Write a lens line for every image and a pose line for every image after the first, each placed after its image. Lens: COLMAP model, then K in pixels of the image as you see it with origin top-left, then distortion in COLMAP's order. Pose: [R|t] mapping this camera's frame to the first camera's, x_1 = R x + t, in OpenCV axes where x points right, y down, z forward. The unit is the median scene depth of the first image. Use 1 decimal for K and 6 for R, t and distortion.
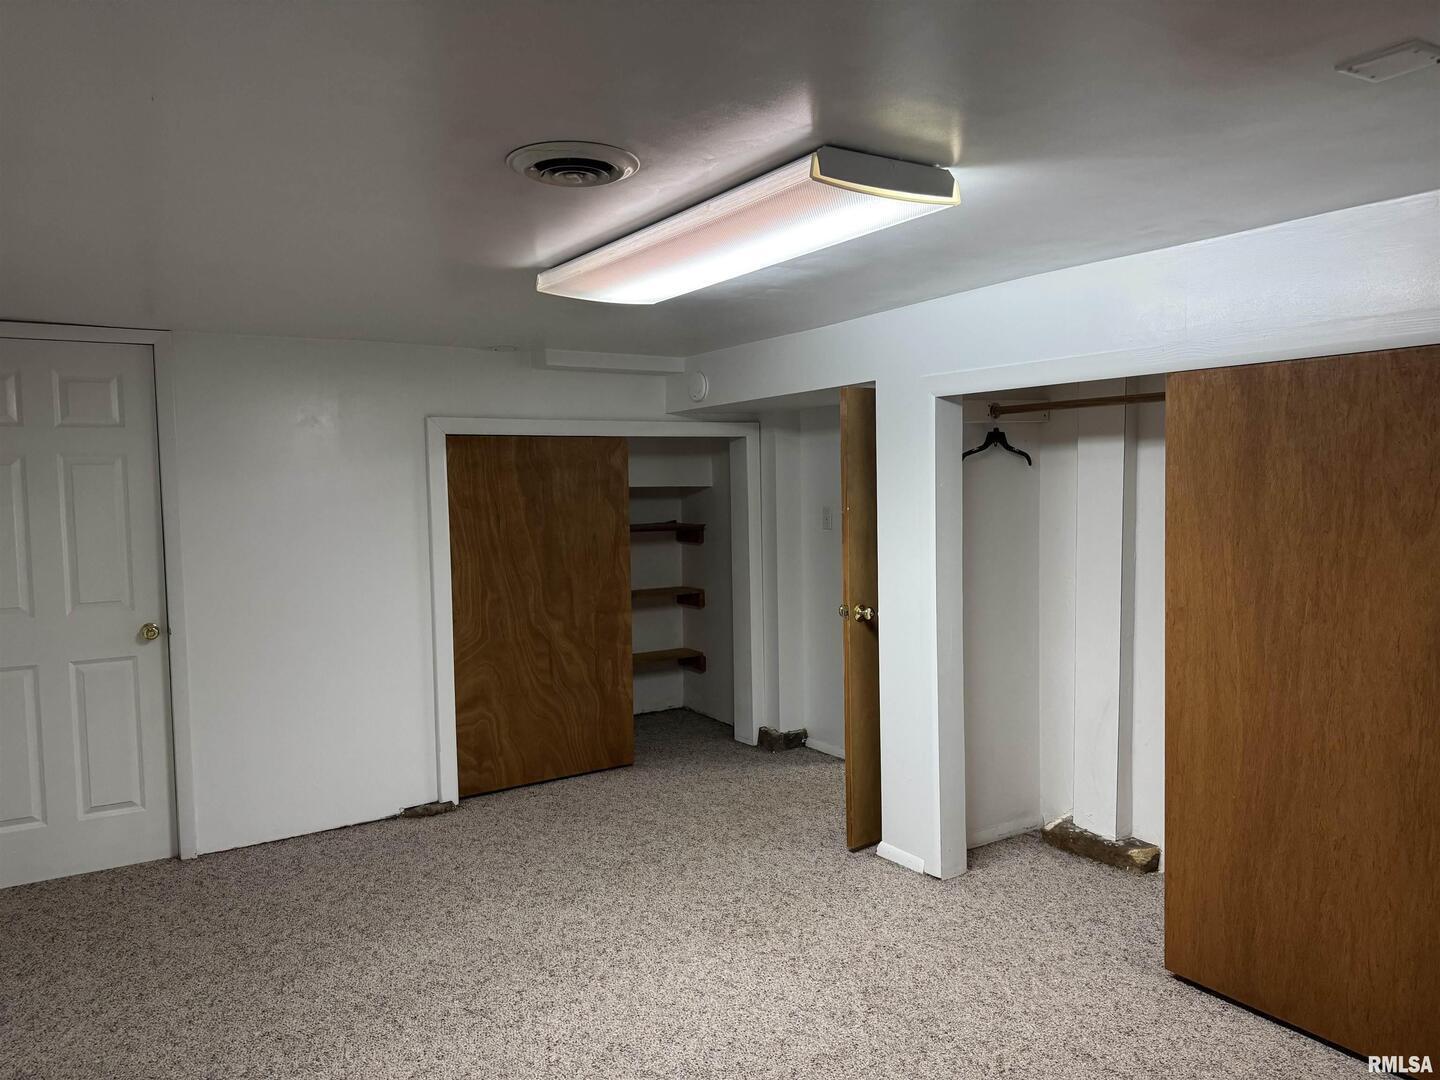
lens RADIAL K [[1021.7, 0, 720.0], [0, 1021.7, 540.0], [0, 0, 1]] dist [-0.004032, -0.003551]
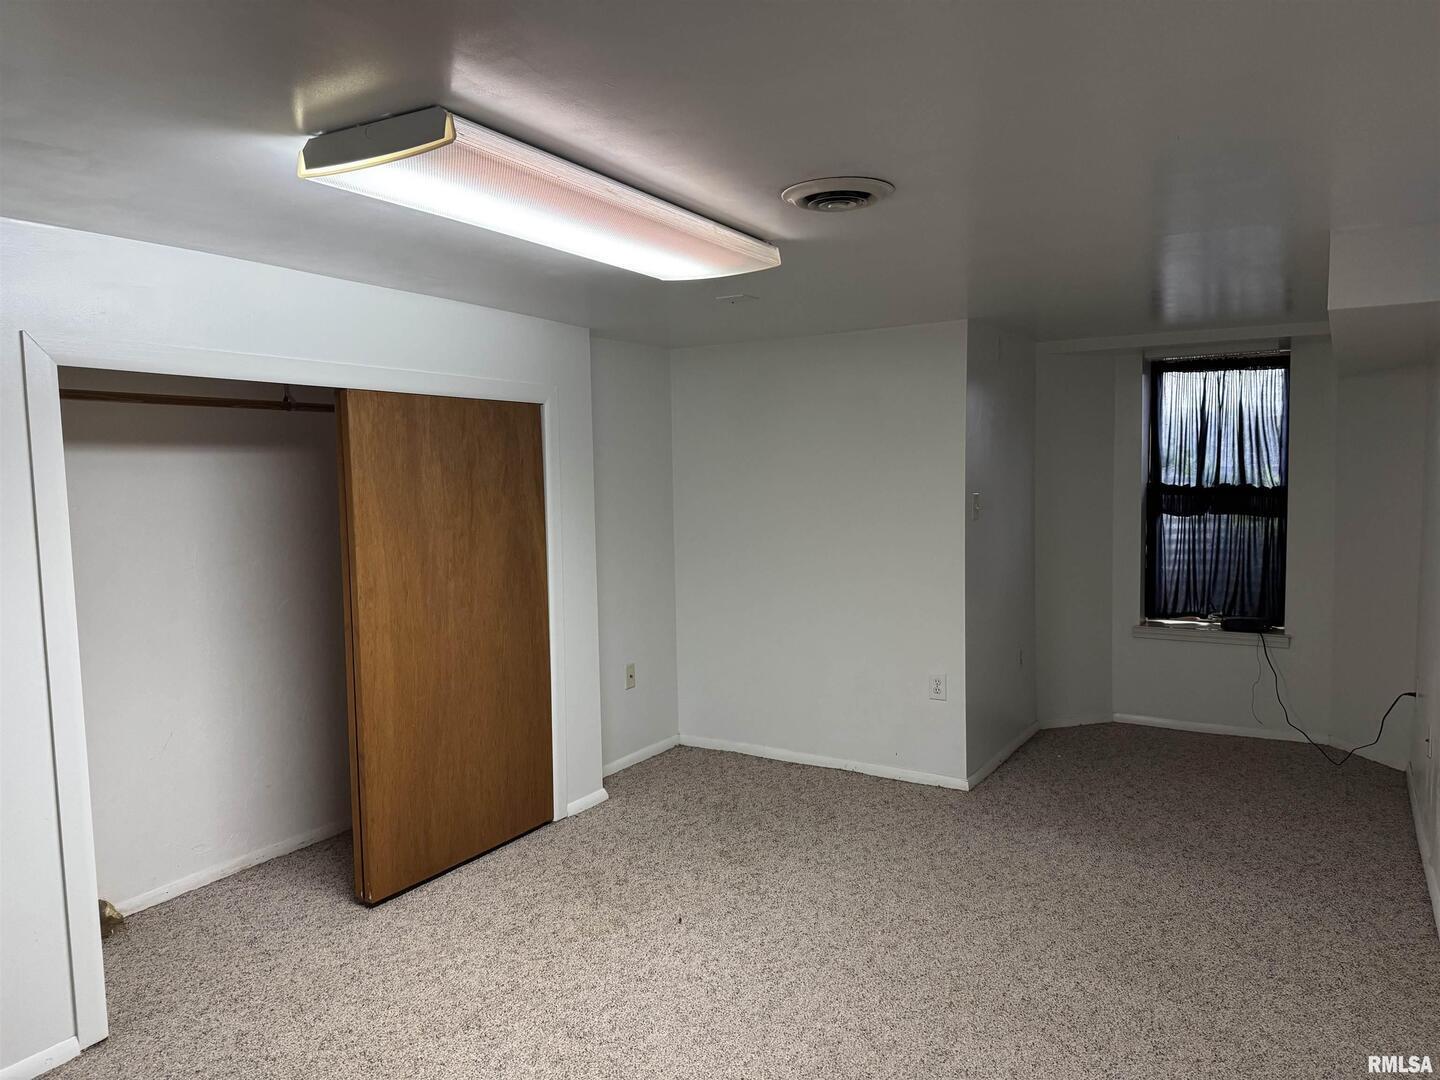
lens RADIAL K [[1021.7, 0, 720.0], [0, 1021.7, 540.0], [0, 0, 1]] dist [-0.004032, -0.003551]
pose [[-0.454790, -0.029807, 0.890100, -0.880715], [0.083525, 0.993607, 0.075949, -0.052235], [-0.886673, 0.108887, -0.449393, 1.299017]]
